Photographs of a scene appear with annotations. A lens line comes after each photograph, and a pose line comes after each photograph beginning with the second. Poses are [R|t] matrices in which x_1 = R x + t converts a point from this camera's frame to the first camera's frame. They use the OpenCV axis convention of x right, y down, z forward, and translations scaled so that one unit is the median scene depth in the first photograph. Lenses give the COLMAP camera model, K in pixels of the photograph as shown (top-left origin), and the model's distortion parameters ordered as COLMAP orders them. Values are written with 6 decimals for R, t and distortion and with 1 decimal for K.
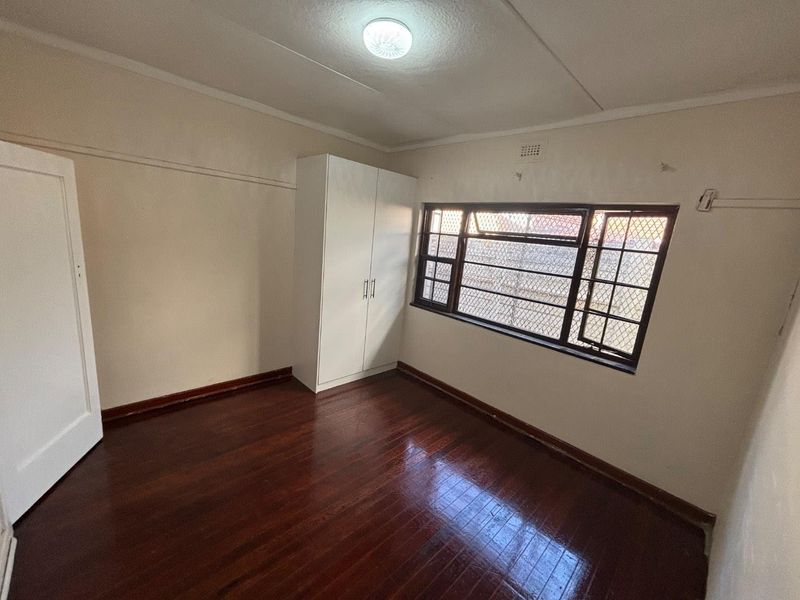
lens RADIAL K [[324.7, 0, 398.6], [0, 324.7, 300.3], [0, 0, 1]] dist [0.007923, -0.000395]
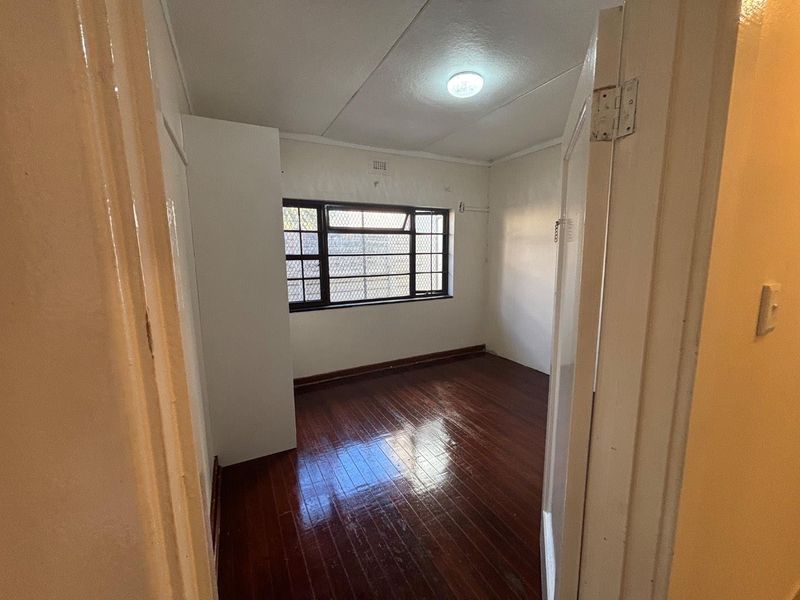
lens RADIAL K [[324.7, 0, 393.7], [0, 324.7, 300.8], [0, 0, 1]] dist [0.007923, -0.000395]
pose [[0.297091, -0.241364, 0.923840, -0.767321], [0.233615, 0.956494, 0.174769, -0.113105], [-0.925830, 0.163901, 0.340551, 0.454524]]
